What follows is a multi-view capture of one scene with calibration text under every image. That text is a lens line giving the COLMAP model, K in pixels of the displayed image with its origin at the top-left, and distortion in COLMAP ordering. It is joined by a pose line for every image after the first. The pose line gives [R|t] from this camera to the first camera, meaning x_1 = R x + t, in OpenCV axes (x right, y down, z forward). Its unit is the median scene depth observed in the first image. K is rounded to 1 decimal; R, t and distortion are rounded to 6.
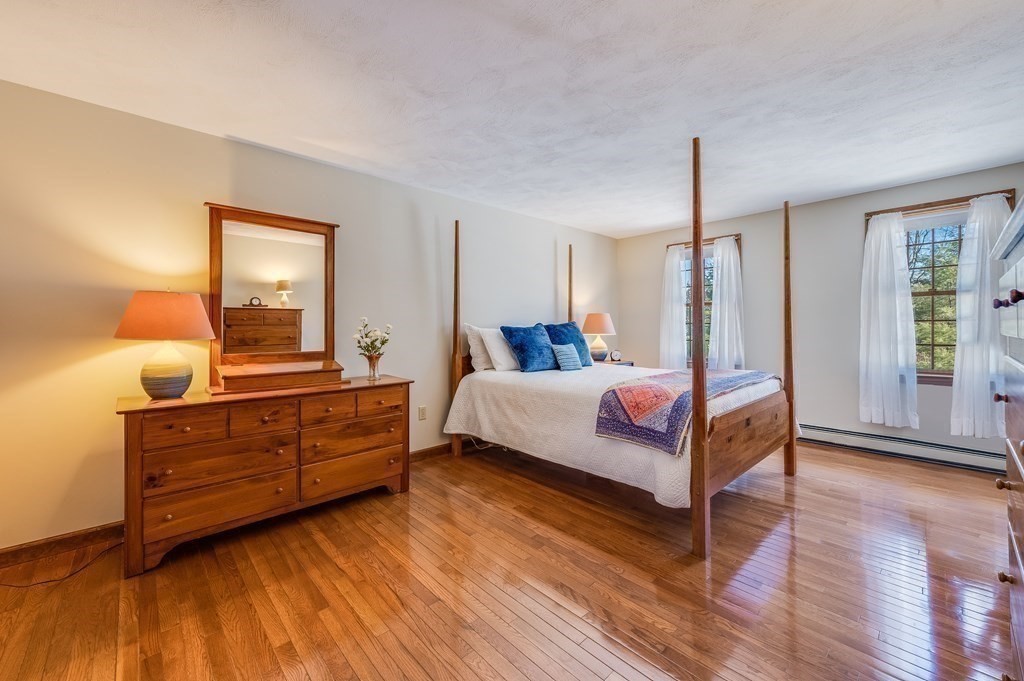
lens RADIAL K [[408.0, 0, 512.2], [0, 408.0, 329.2], [0, 0, 1]] dist [0.000611, 0.000109]
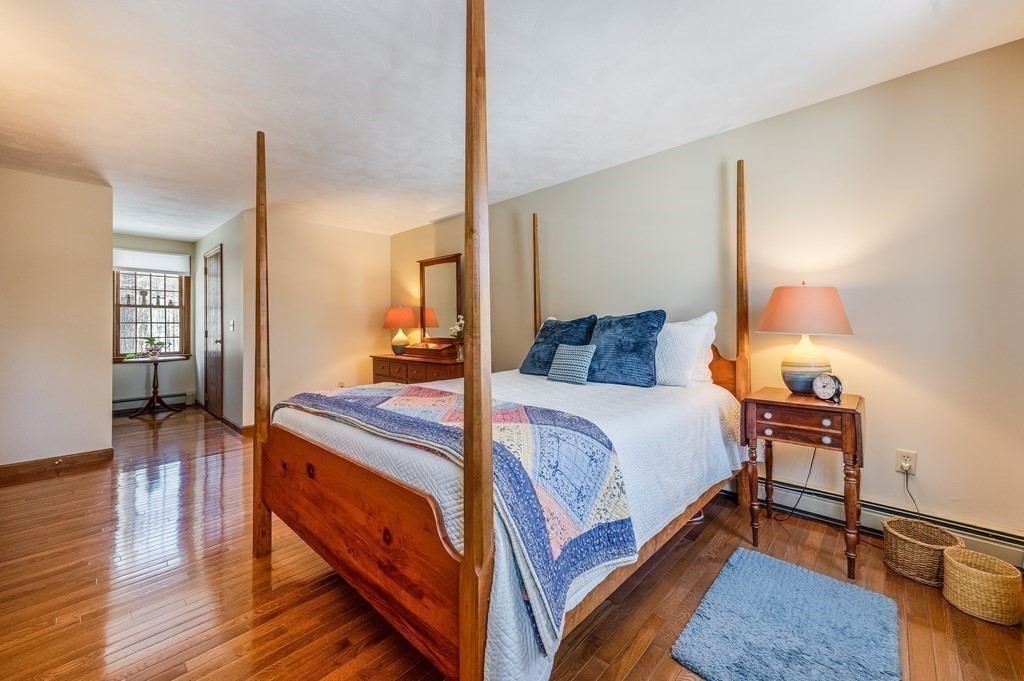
lens RADIAL K [[408.0, 0, 512.2], [0, 408.0, 329.2], [0, 0, 1]] dist [0.000611, 0.000109]
pose [[0.070450, 0.002735, -0.997512, 0.277366], [-0.009265, 0.999955, 0.002088, 0.003255], [0.997472, 0.009094, 0.070473, 0.289041]]
